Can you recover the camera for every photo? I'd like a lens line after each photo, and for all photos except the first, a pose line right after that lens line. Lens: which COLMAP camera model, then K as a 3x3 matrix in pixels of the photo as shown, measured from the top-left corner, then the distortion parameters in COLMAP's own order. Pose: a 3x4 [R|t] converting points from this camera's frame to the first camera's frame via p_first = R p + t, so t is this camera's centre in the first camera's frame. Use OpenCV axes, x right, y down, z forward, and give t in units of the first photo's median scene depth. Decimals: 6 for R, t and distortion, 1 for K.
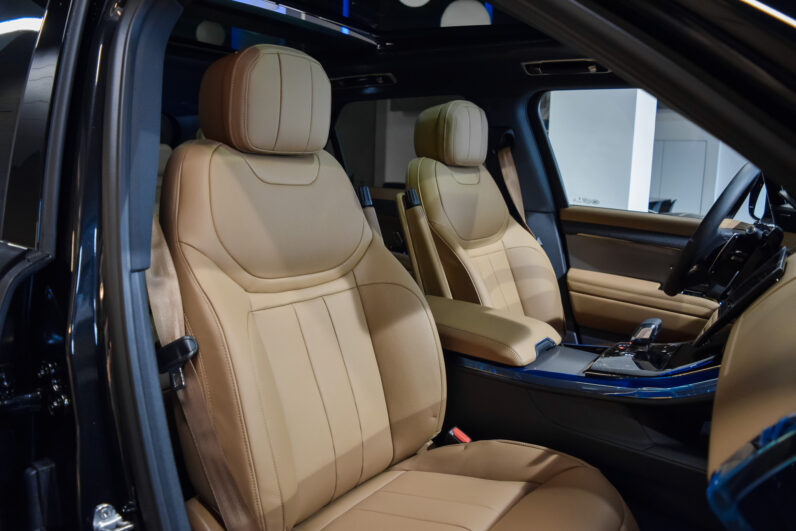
lens RADIAL K [[631.5, 0, 385.7], [0, 631.5, 265.7], [0, 0, 1]] dist [-0.071443, -0.001695]
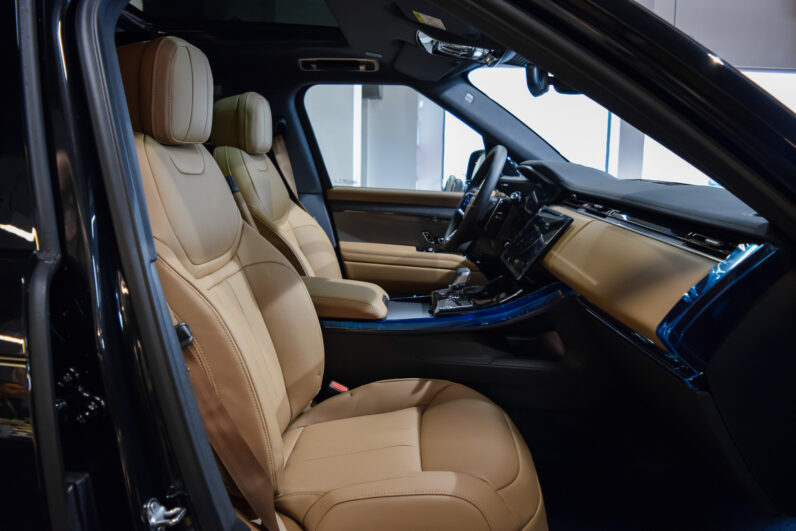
lens RADIAL K [[631.5, 0, 385.7], [0, 631.5, 265.7], [0, 0, 1]] dist [-0.071443, -0.001695]
pose [[0.849619, -0.107421, 0.516341, -0.358469], [0.096967, 0.994164, 0.047274, 0.002595], [-0.518406, 0.009903, 0.855077, -0.033322]]
